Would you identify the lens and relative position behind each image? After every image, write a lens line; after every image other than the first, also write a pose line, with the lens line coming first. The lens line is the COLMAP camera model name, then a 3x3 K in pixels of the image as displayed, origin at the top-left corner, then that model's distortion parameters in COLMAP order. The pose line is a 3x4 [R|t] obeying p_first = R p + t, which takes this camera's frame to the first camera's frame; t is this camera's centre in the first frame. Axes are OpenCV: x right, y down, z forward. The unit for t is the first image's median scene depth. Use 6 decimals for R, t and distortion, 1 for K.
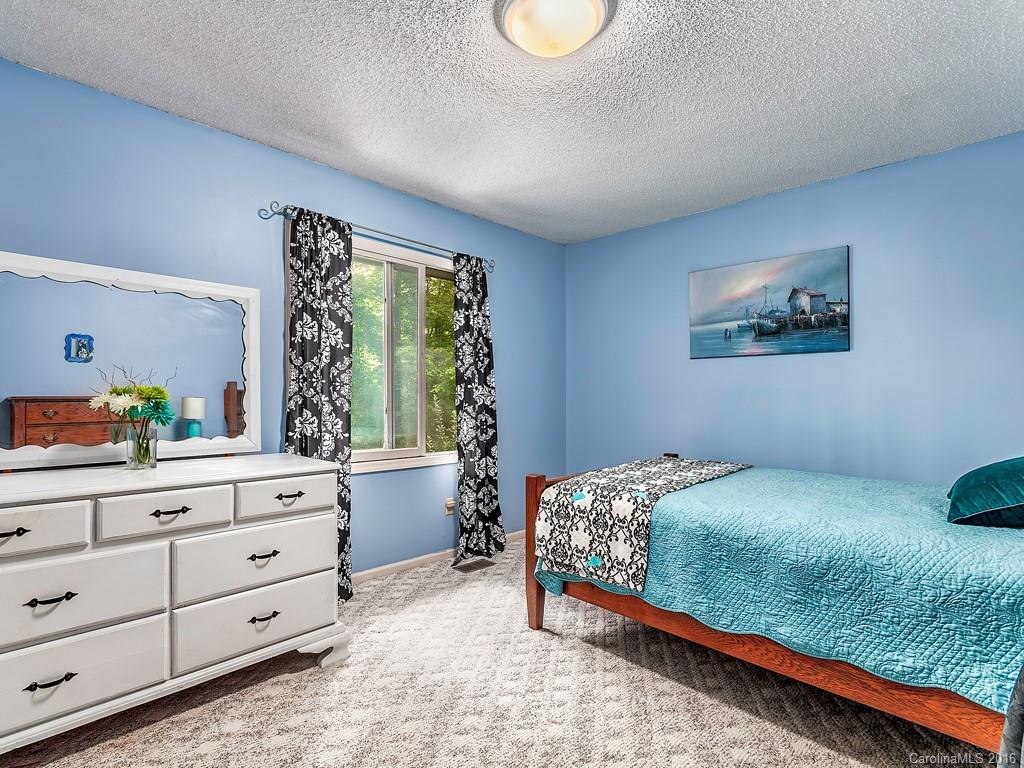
lens RADIAL K [[507.9, 0, 513.9], [0, 507.9, 394.3], [0, 0, 1]] dist [0.006441, 0.000453]
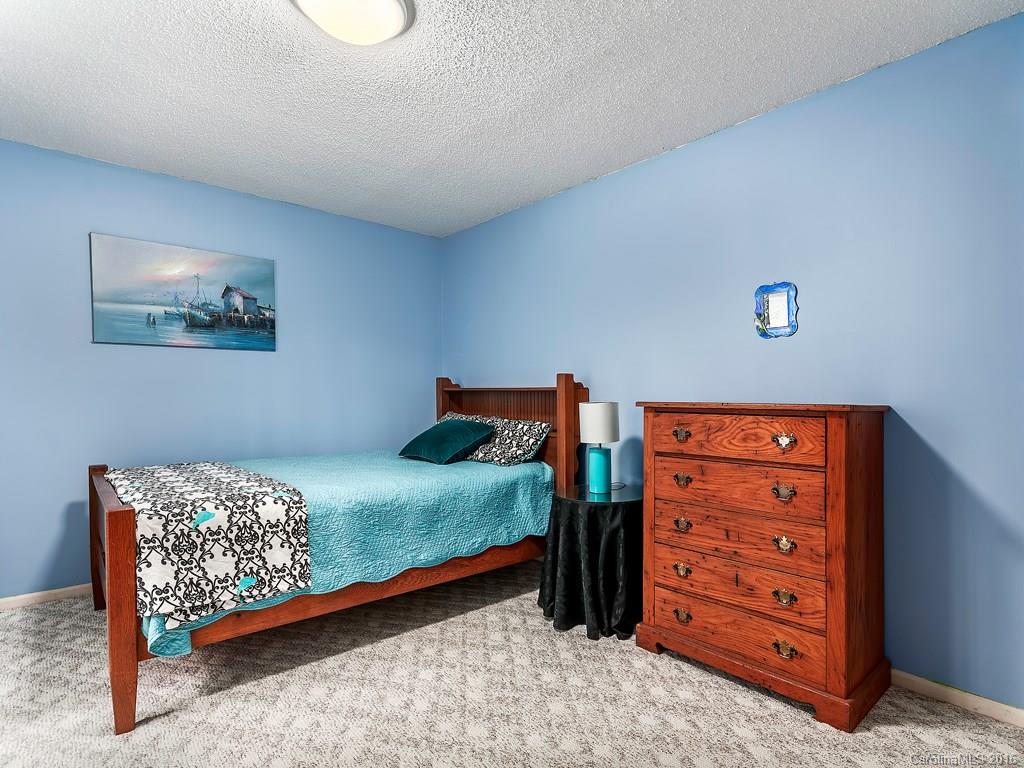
lens RADIAL K [[550.5, 0, 513.7], [0, 550.5, 384.5], [0, 0, 1]] dist [-0.000671, 0.000603]
pose [[0.080757, 0.008094, 0.996701, -0.549324], [-0.004259, 0.999961, -0.007776, -0.001832], [-0.996725, -0.003617, 0.080788, 0.352567]]
